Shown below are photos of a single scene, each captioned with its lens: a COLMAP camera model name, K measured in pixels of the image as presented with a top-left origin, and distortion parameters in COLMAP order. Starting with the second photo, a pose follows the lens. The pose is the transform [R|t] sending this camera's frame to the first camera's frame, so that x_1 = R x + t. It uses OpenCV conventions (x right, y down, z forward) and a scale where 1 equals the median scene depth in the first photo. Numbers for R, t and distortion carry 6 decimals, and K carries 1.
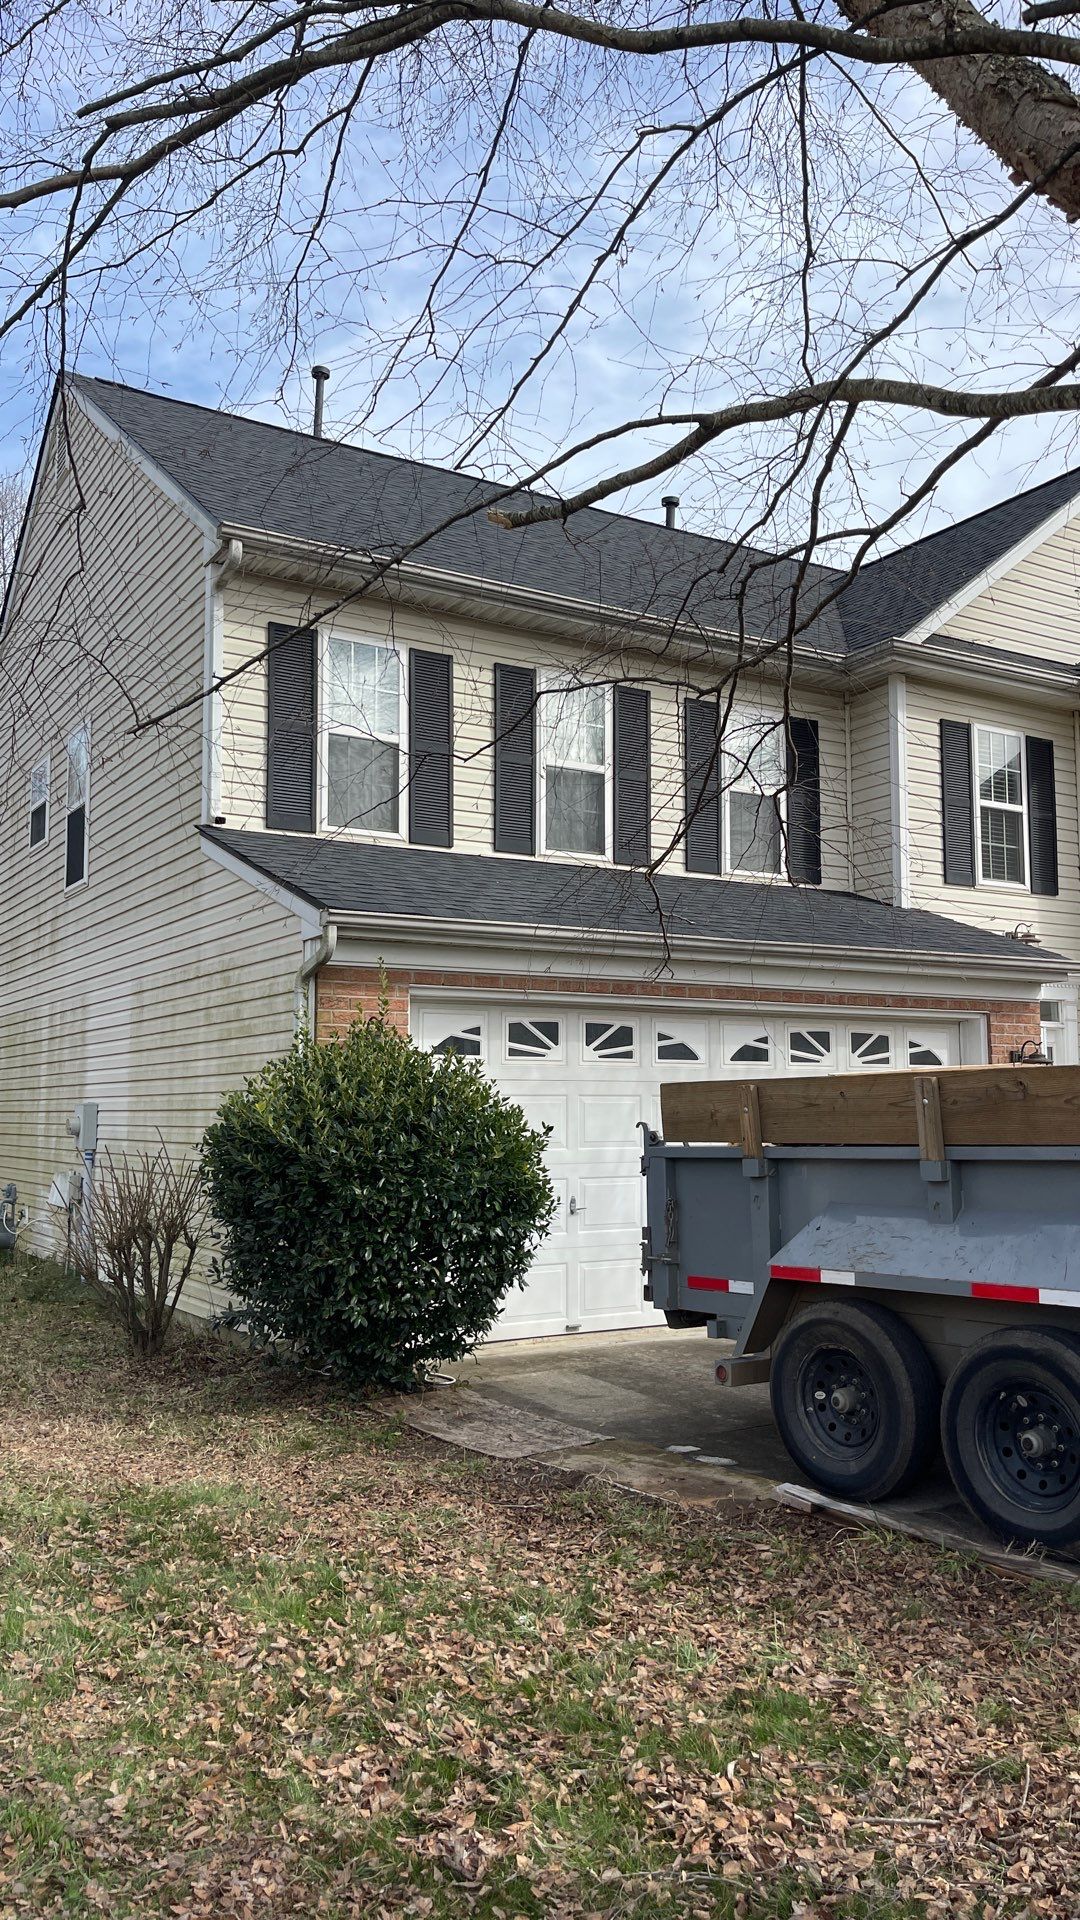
lens RADIAL K [[1367.1, 0, 601.3], [0, 1367.1, 1006.3], [0, 0, 1]] dist [0.052841, -0.050799]
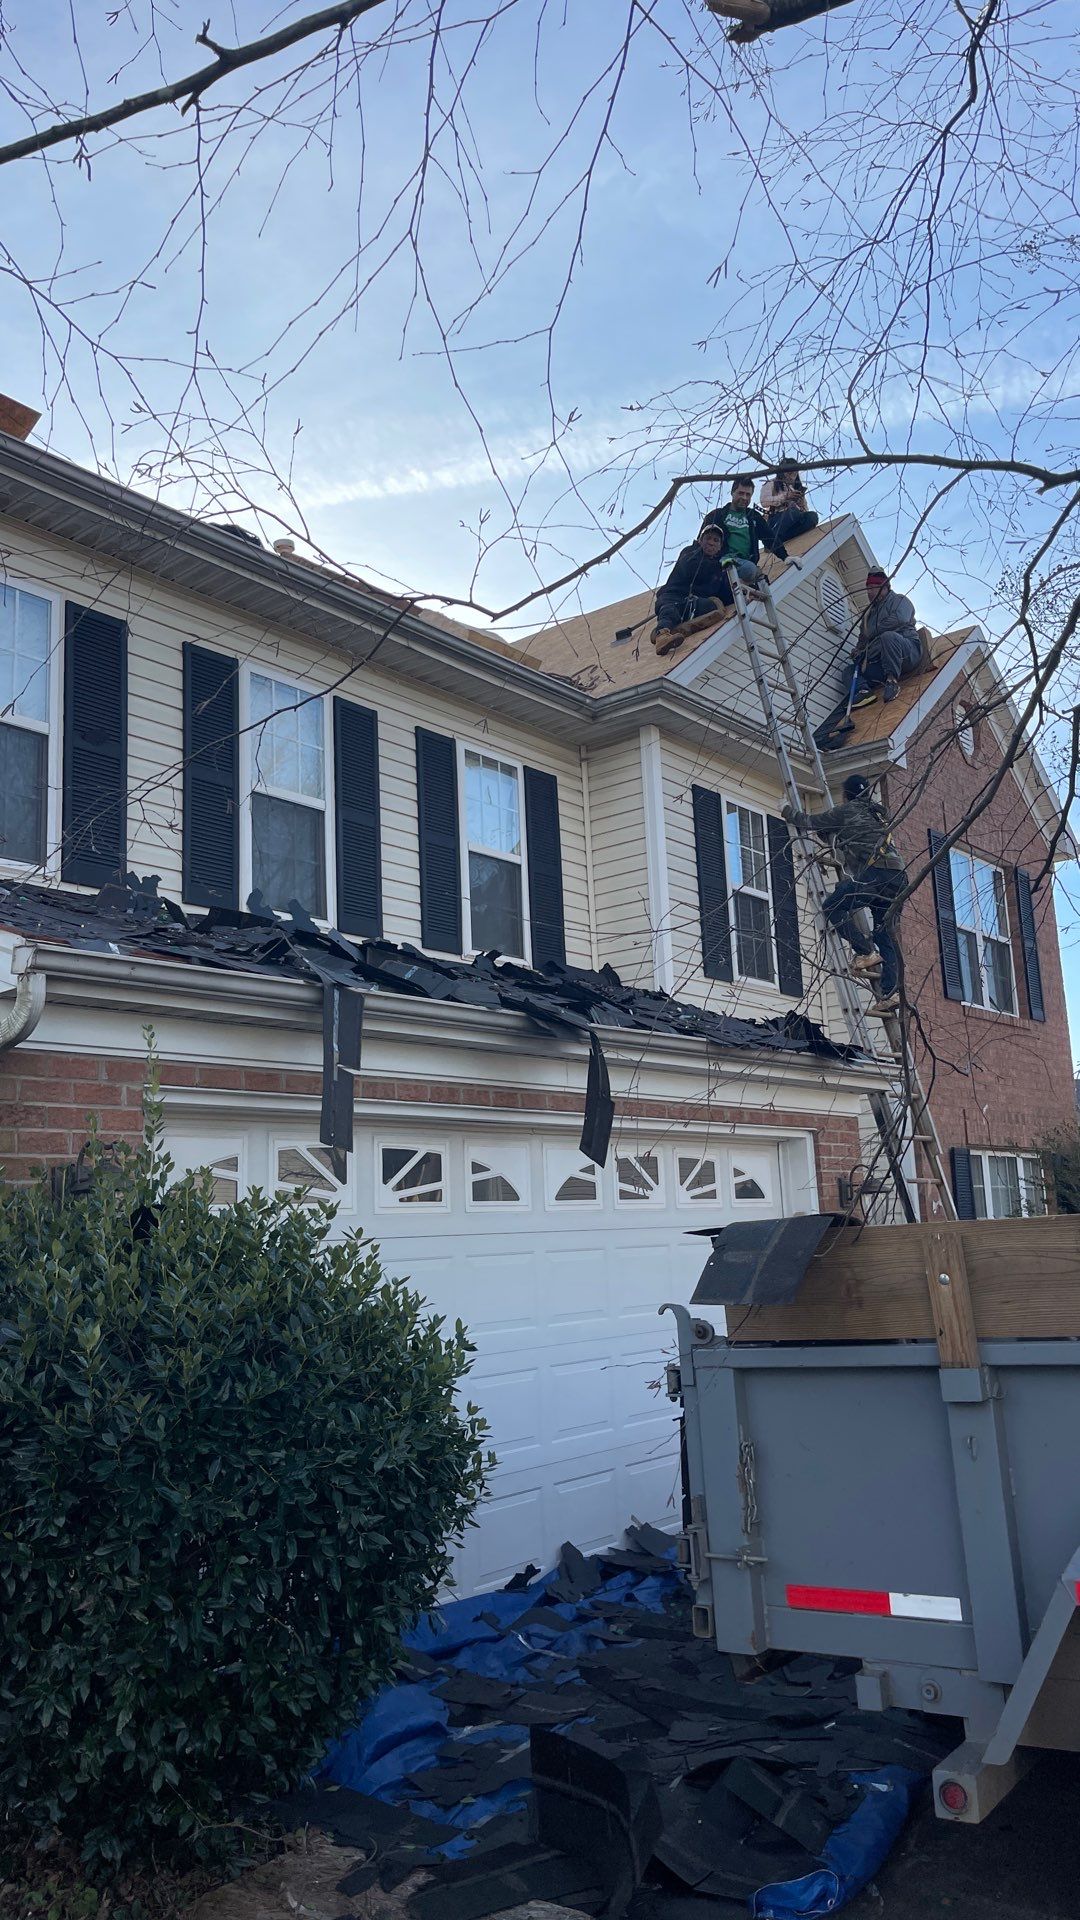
lens RADIAL K [[1367.1, 0, 553.7], [0, 1367.1, 958.7], [0, 0, 1]] dist [0.052841, -0.050799]
pose [[0.933870, 0.029945, 0.356357, -0.157056], [0.019832, 0.990618, -0.135214, 0.011503], [-0.357062, 0.133339, 0.924514, 0.321239]]
